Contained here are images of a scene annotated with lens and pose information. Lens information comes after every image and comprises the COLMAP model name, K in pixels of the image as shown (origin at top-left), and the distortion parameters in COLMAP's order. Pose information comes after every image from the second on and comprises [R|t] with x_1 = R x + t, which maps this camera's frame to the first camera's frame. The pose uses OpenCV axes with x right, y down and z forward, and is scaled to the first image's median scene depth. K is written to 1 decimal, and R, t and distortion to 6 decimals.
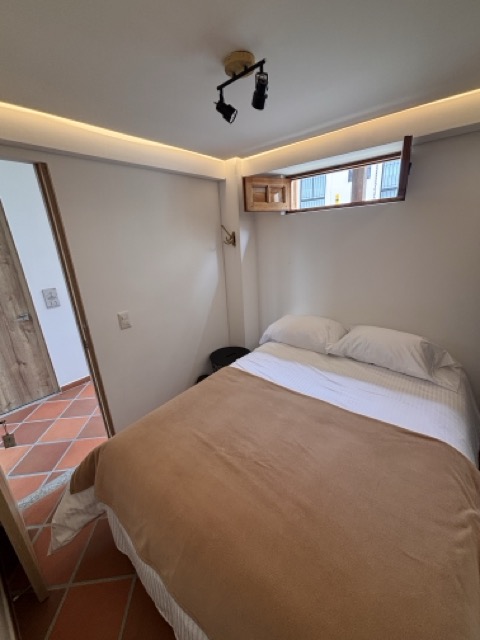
lens RADIAL K [[259.3, 0, 239.7], [0, 259.3, 322.9], [0, 0, 1]] dist [0.008574, -0.000236]
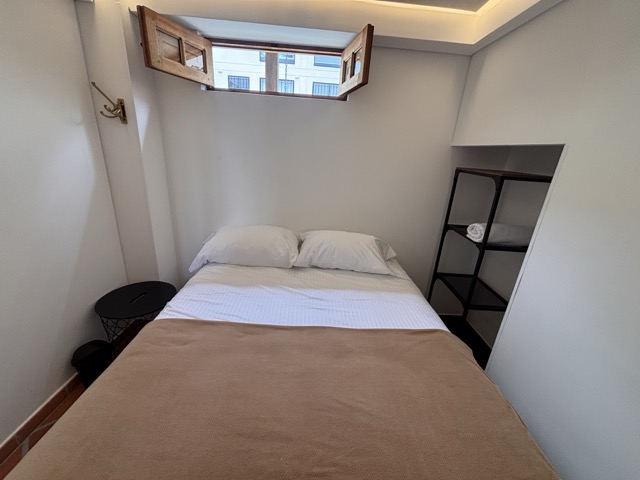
lens RADIAL K [[259.3, 0, 320.5], [0, 259.3, 235.6], [0, 0, 1]] dist [0.008574, -0.000236]
pose [[0.747338, -0.107447, 0.655699, -0.137852], [0.102568, 0.993665, 0.045925, -0.013302], [-0.656479, 0.032933, 0.753625, 0.299190]]
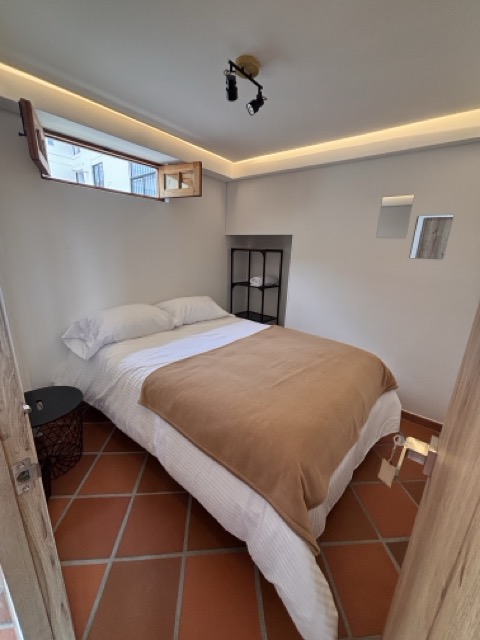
lens RADIAL K [[259.3, 0, 239.7], [0, 259.3, 322.9], [0, 0, 1]] dist [0.008574, -0.000236]
pose [[-0.001768, -0.222628, 0.974902, -0.768112], [0.277063, 0.936628, 0.214390, -0.062293], [-0.960850, 0.270489, 0.060026, 0.665065]]
